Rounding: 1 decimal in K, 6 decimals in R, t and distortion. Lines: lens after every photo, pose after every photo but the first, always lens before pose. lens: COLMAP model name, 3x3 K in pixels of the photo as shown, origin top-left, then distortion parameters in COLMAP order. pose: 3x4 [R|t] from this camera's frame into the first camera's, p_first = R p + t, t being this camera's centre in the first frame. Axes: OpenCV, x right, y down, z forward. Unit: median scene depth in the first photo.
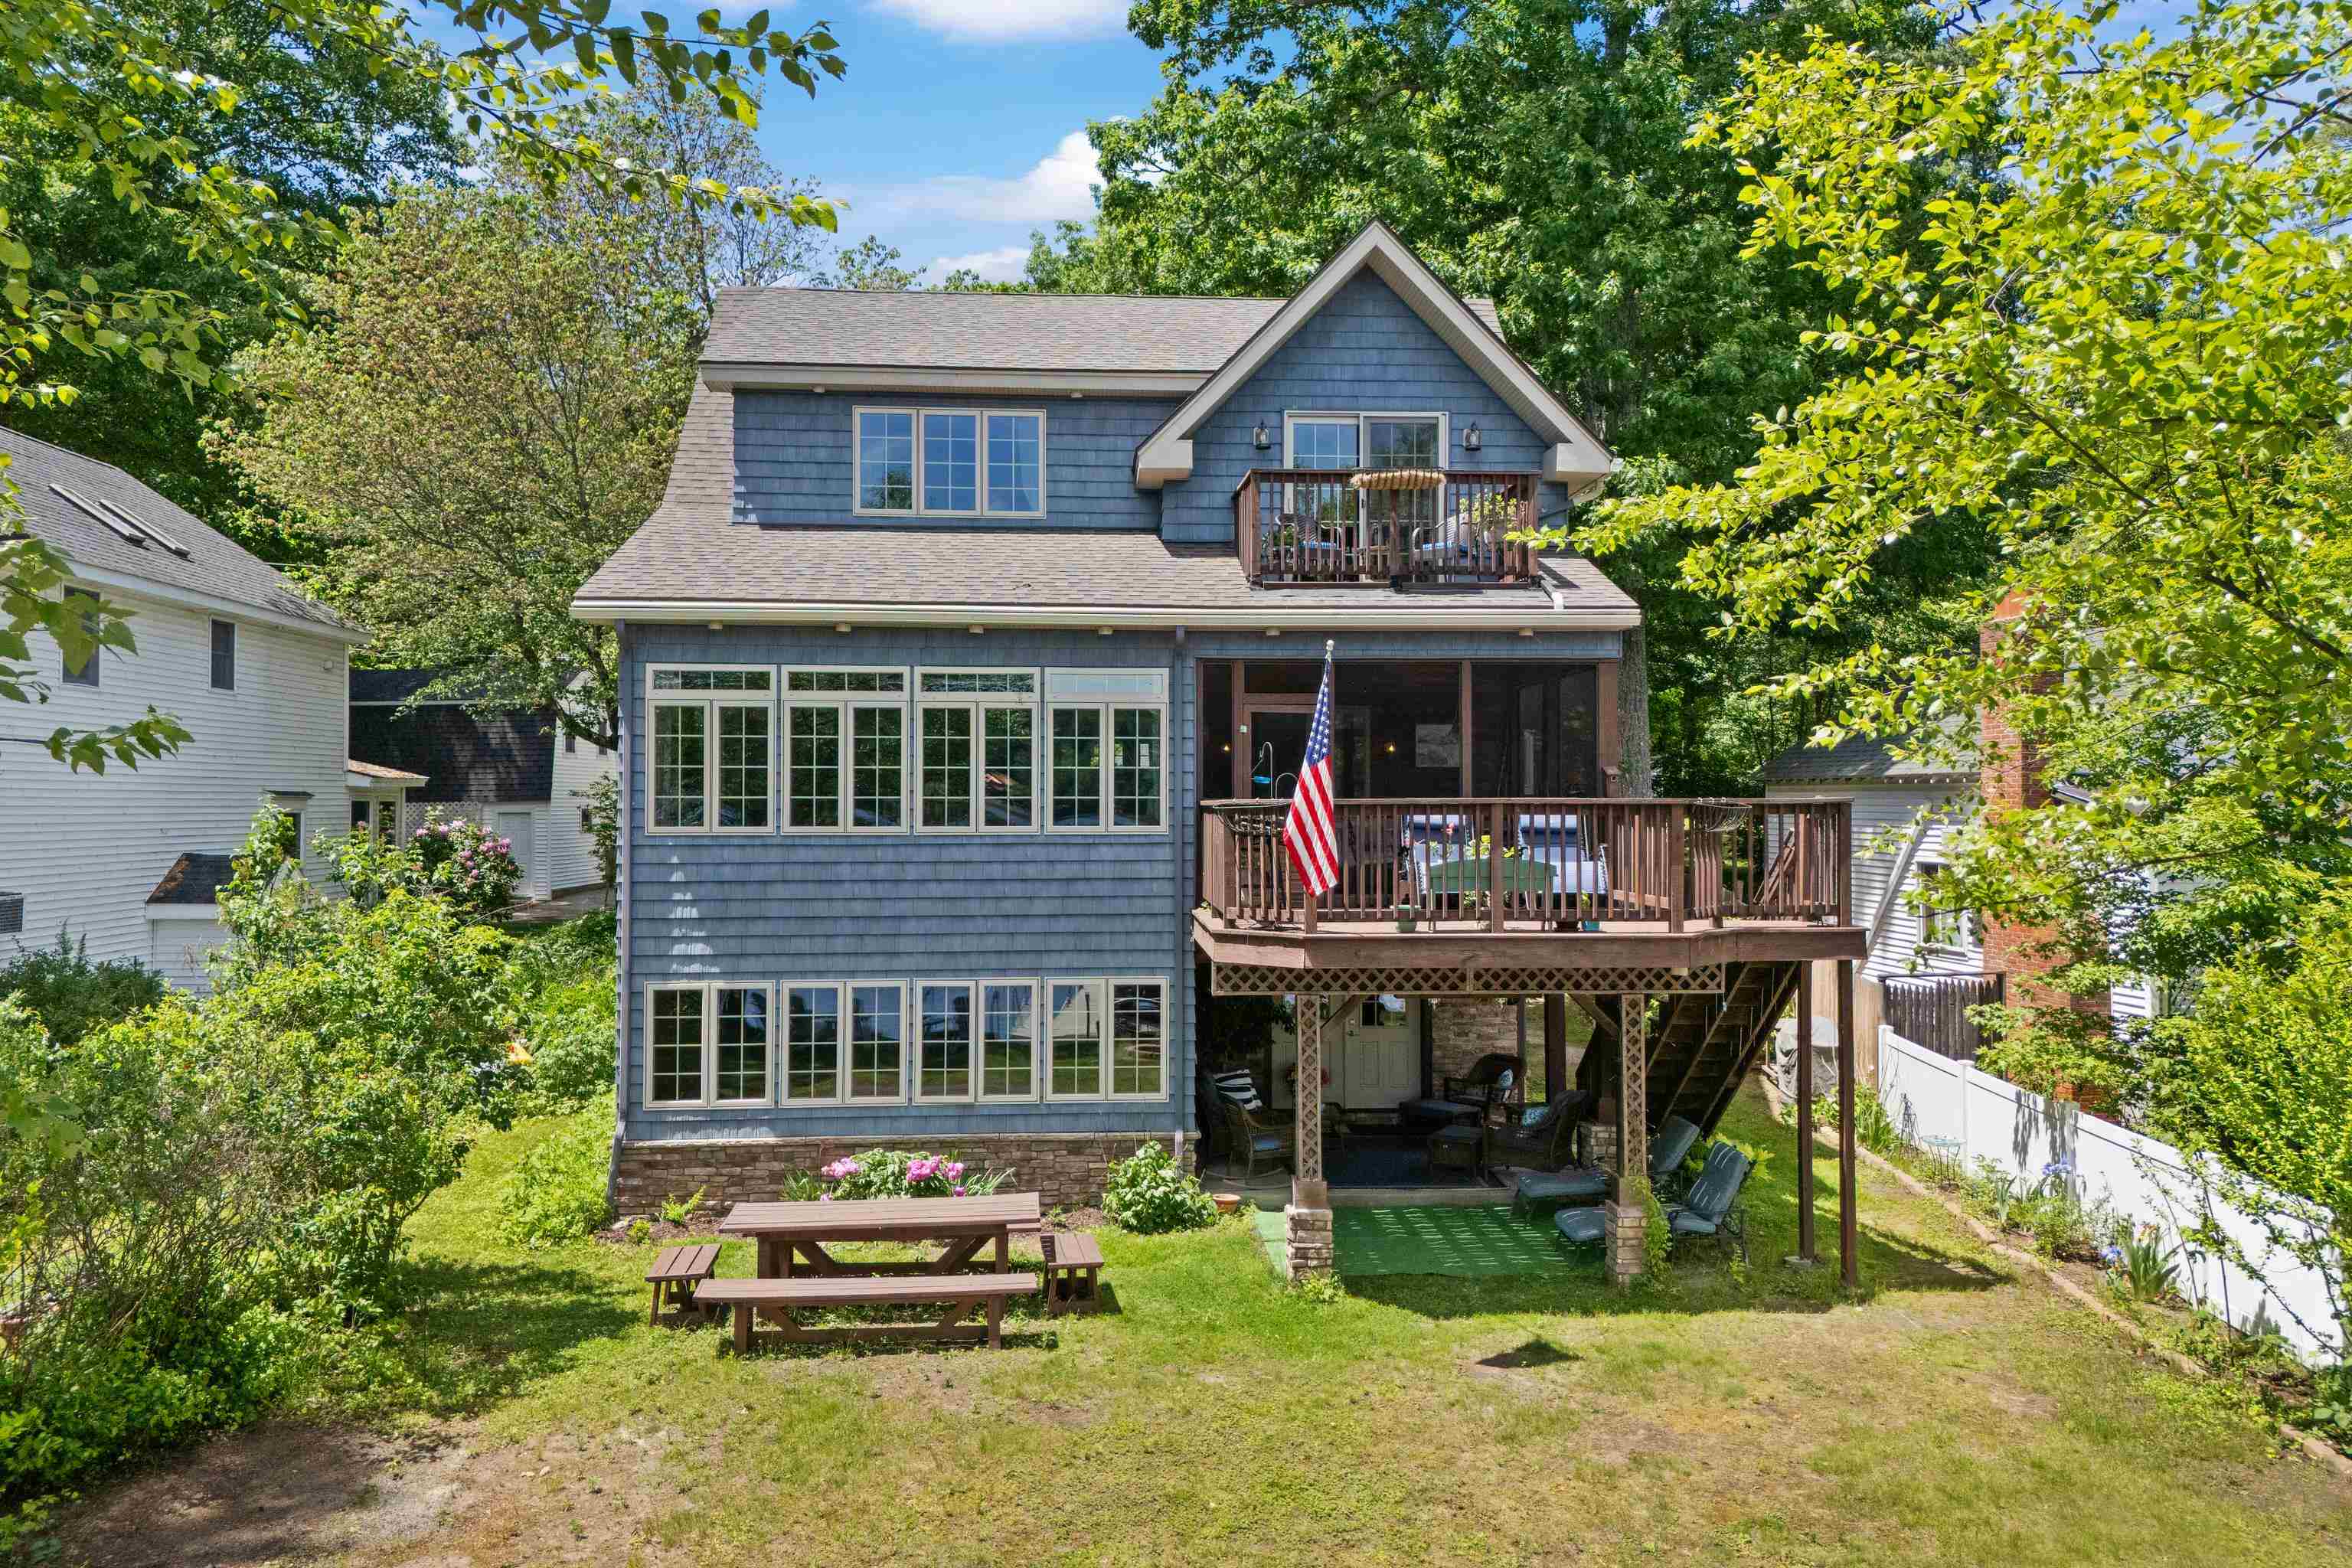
lens RADIAL K [[1647.6, 0, 1201.9], [0, 1647.6, 808.9], [0, 0, 1]] dist [0.102209, -0.128001]
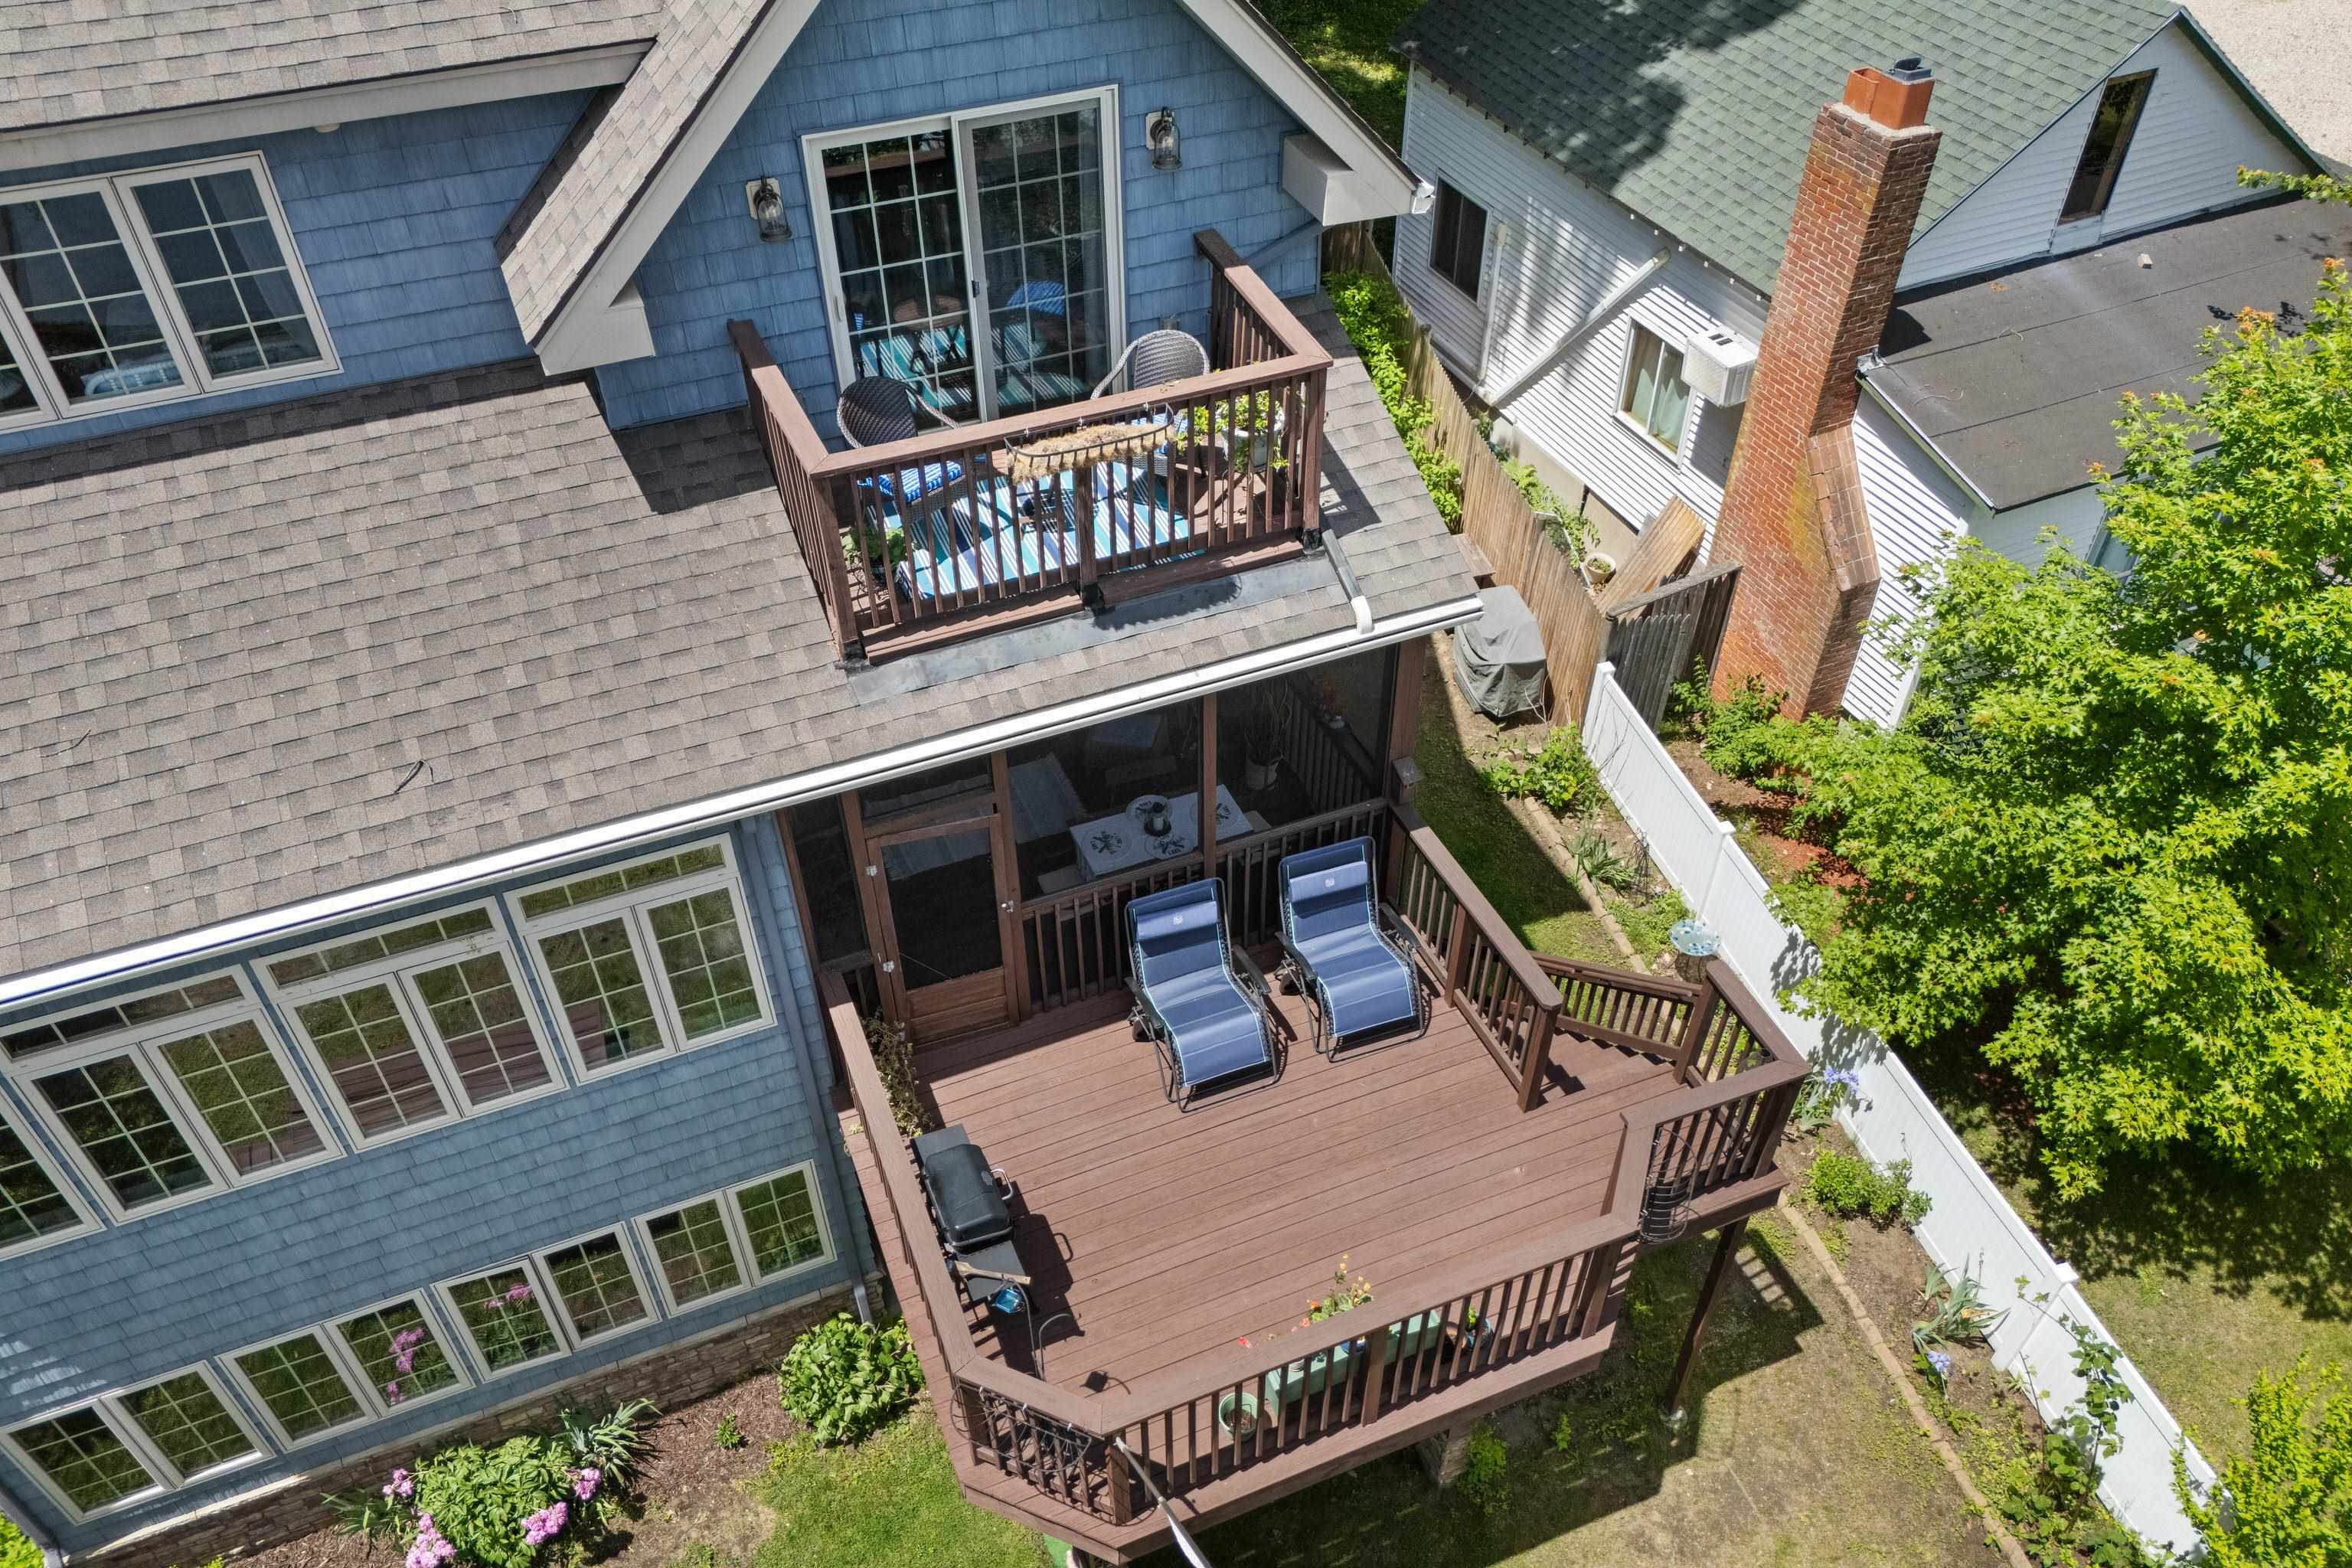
lens RADIAL K [[1647.6, 0, 1201.9], [0, 1647.6, 808.9], [0, 0, 1]] dist [0.102209, -0.128001]
pose [[0.945205, -0.219274, 0.241882, -0.002258], [-0.003452, 0.734129, 0.679001, -0.476022], [-0.326461, -0.642630, 0.693145, 0.547117]]
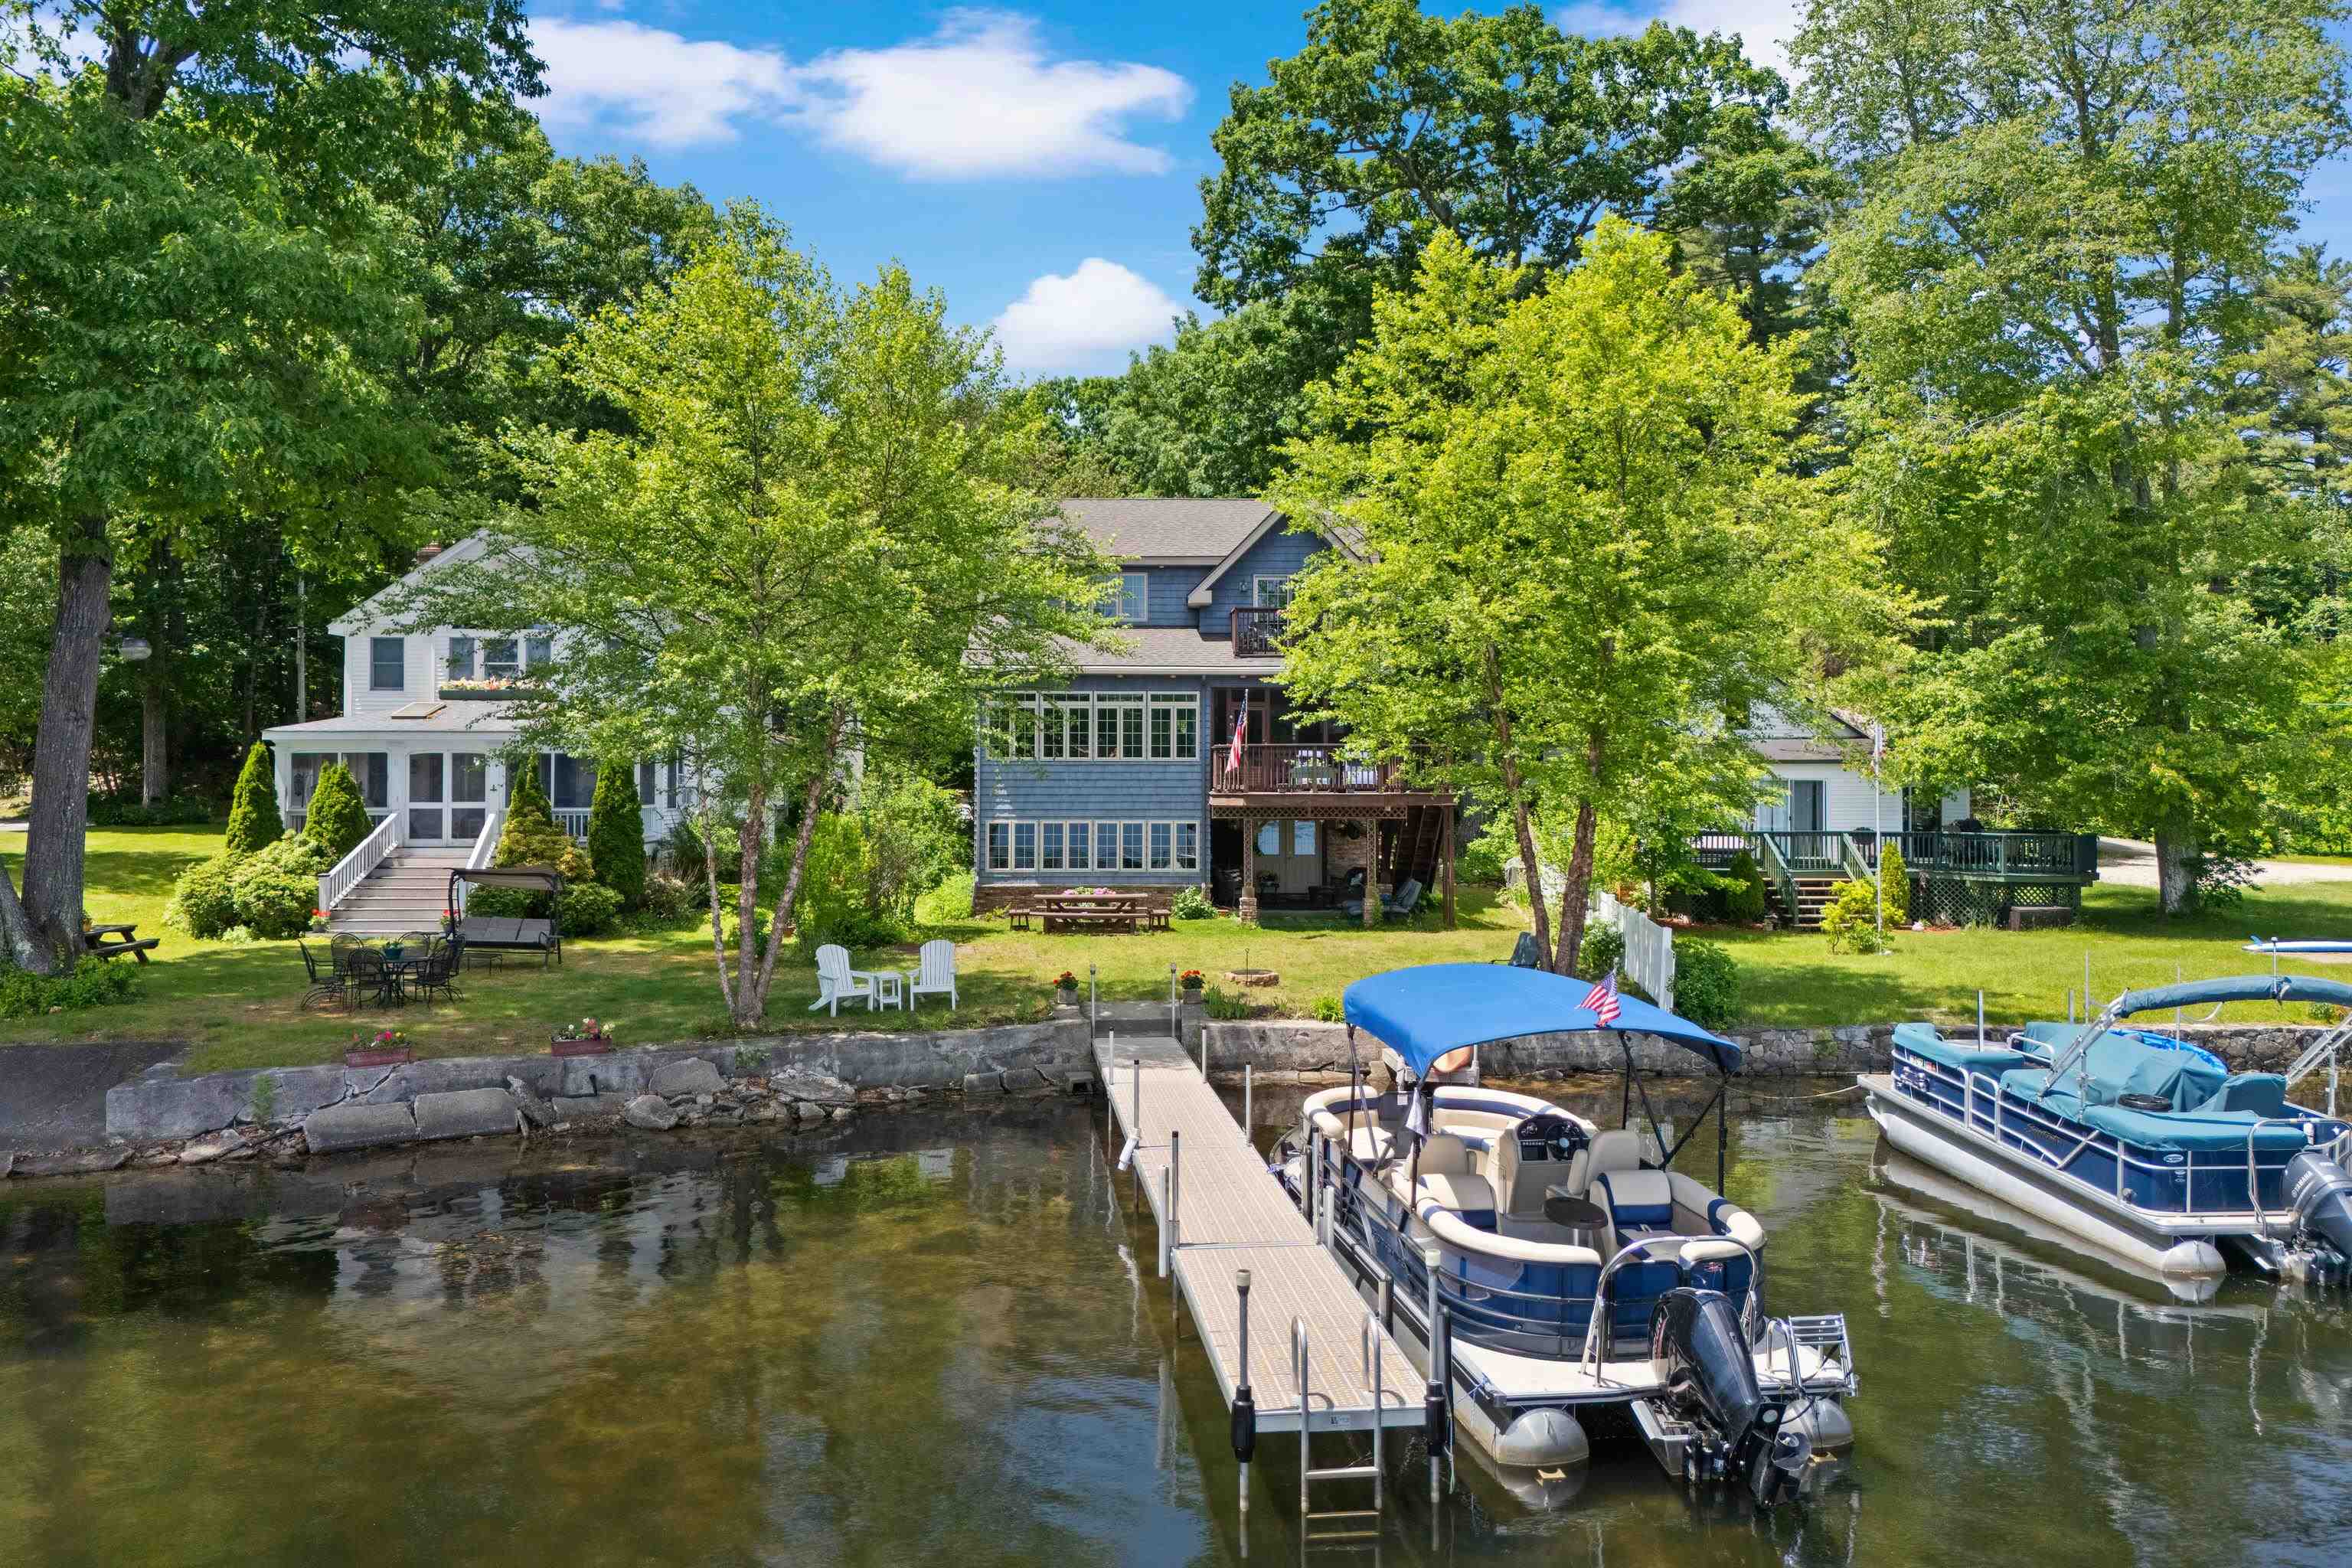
lens RADIAL K [[1647.6, 0, 1201.9], [0, 1647.6, 808.9], [0, 0, 1]] dist [0.102209, -0.128001]
pose [[0.998770, 0.002966, -0.049486, 0.099824], [-0.002188, 0.999873, 0.015771, 0.046179], [0.049526, -0.015643, 0.998650, -1.358688]]
